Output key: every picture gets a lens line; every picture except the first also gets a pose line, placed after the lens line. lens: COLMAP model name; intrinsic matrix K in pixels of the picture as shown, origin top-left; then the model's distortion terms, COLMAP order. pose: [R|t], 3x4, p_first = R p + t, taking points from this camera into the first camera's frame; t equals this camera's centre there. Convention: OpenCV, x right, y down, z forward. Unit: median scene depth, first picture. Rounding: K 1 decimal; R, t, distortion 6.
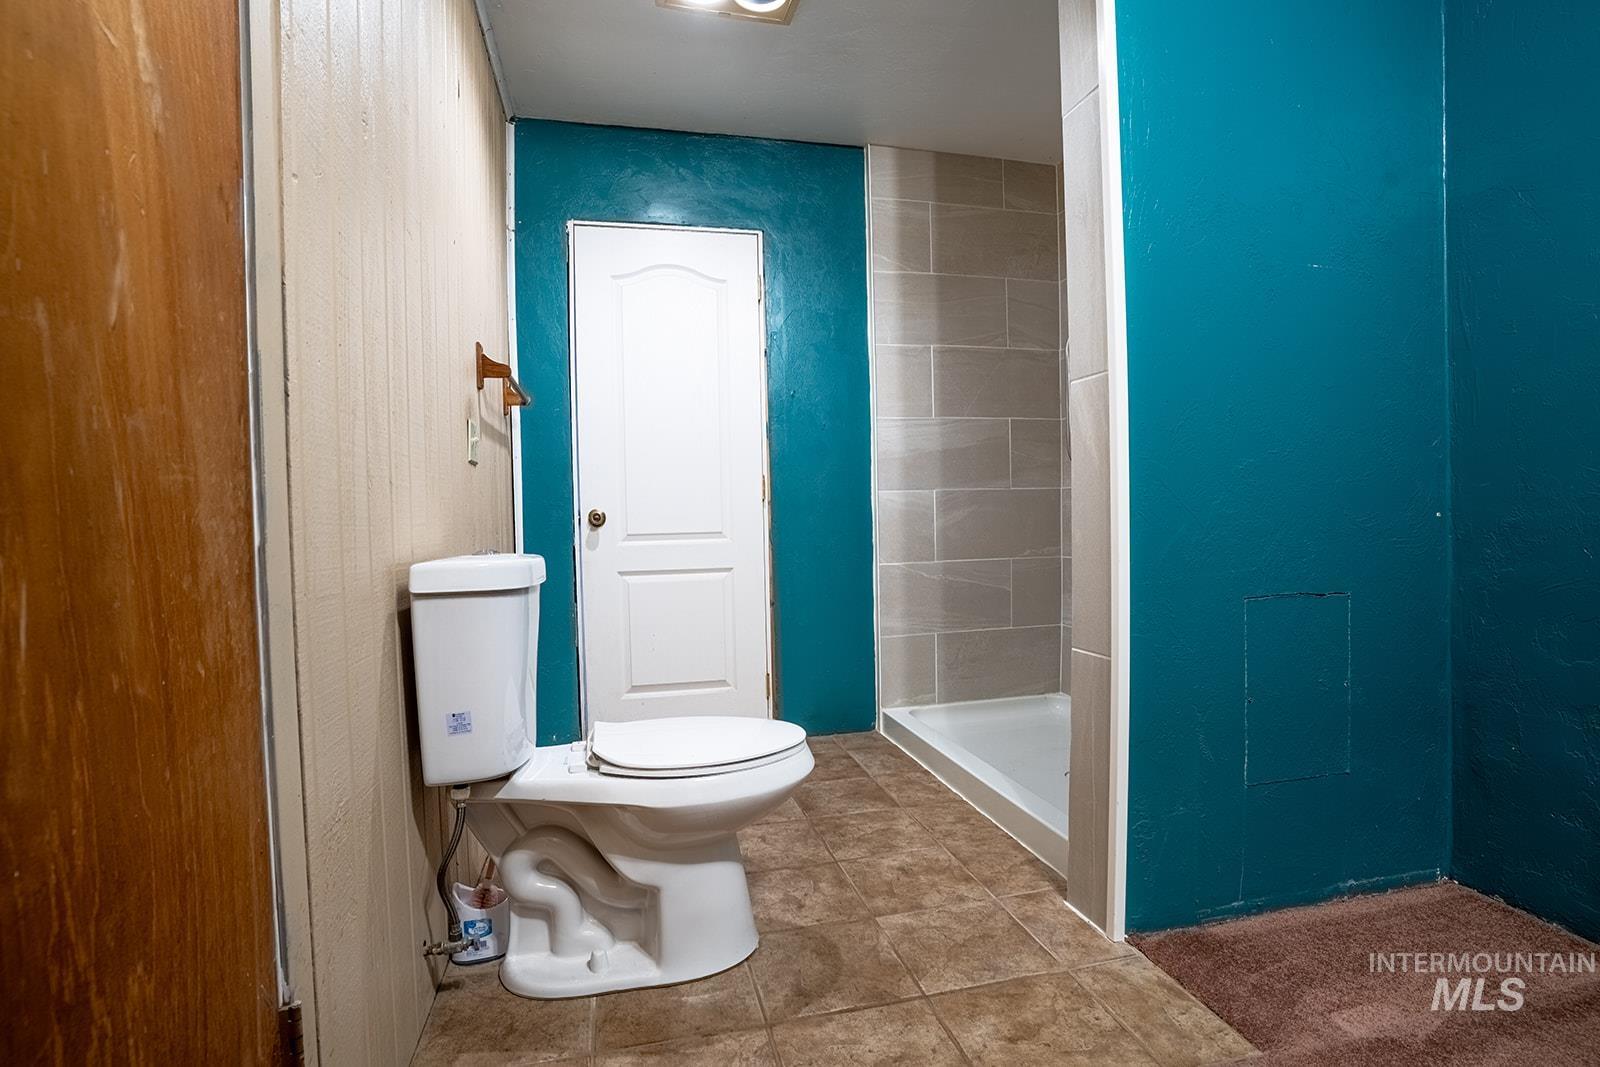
lens RADIAL K [[777.8, 0, 809.9], [0, 777.8, 540.6], [0, 0, 1]] dist [-0.001649, 0.007550]
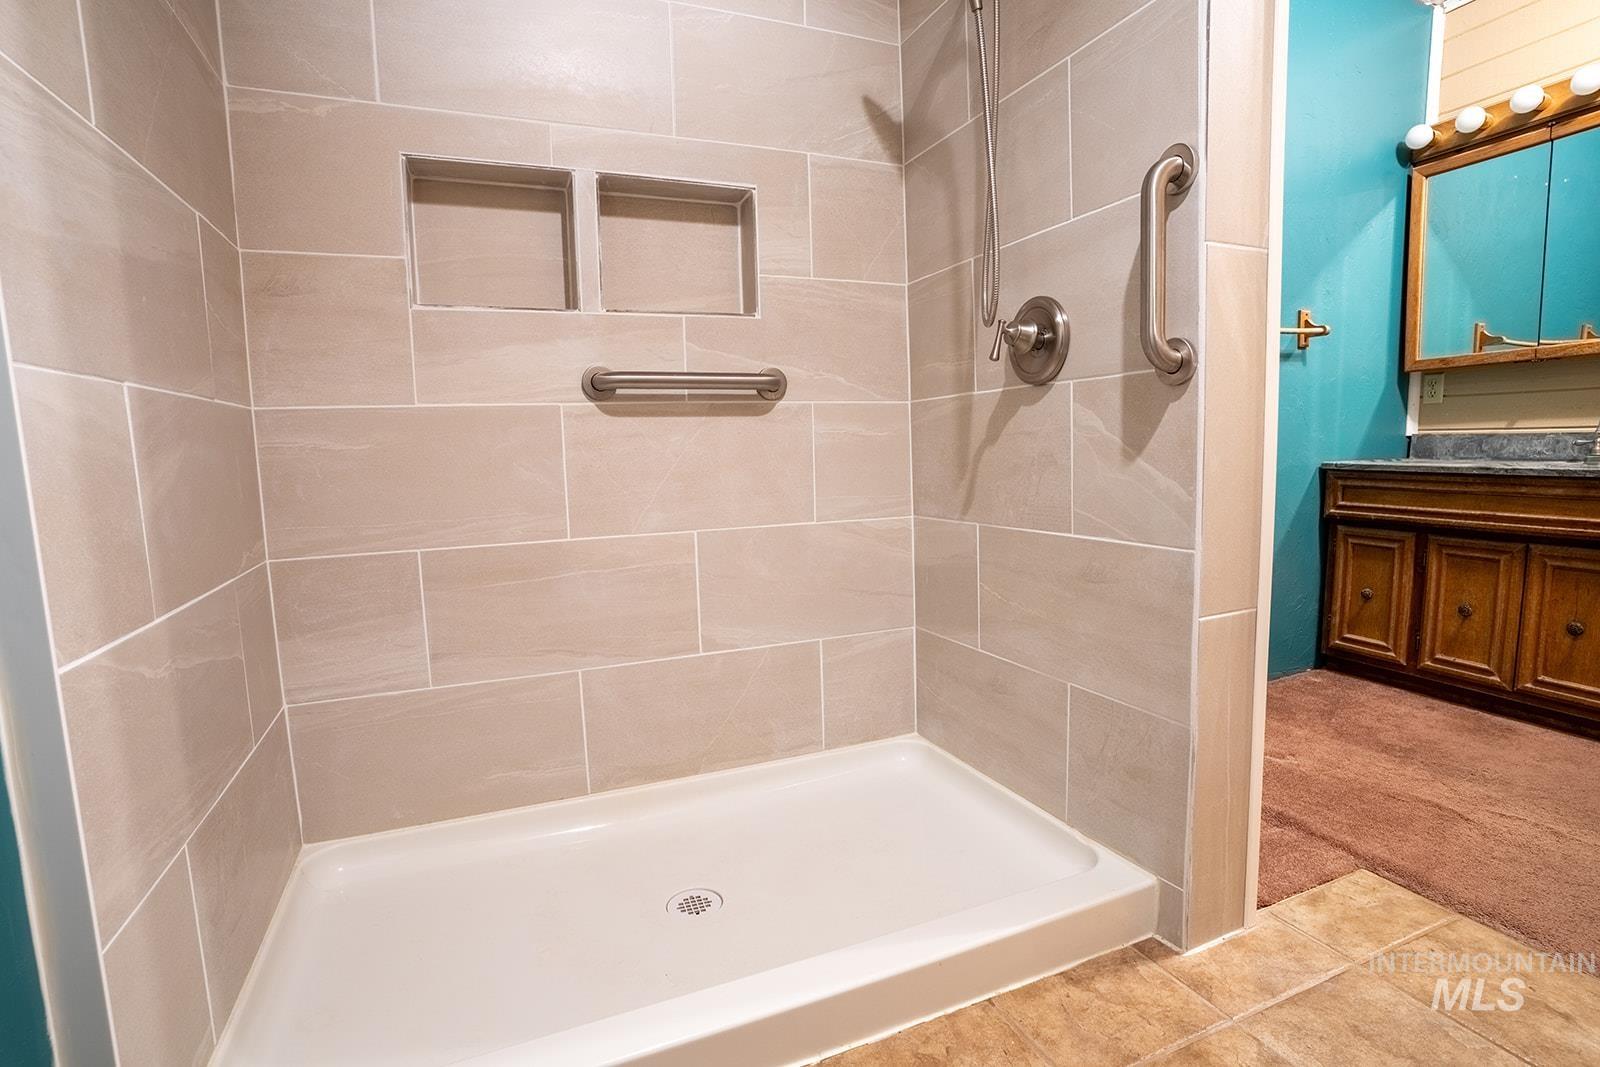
lens RADIAL K [[777.8, 0, 809.9], [0, 777.8, 540.6], [0, 0, 1]] dist [-0.001649, 0.007550]
pose [[-0.171872, -0.091544, 0.980857, -0.343030], [0.064164, 0.992518, 0.103876, -0.040510], [-0.983027, 0.080789, -0.164712, 1.571696]]
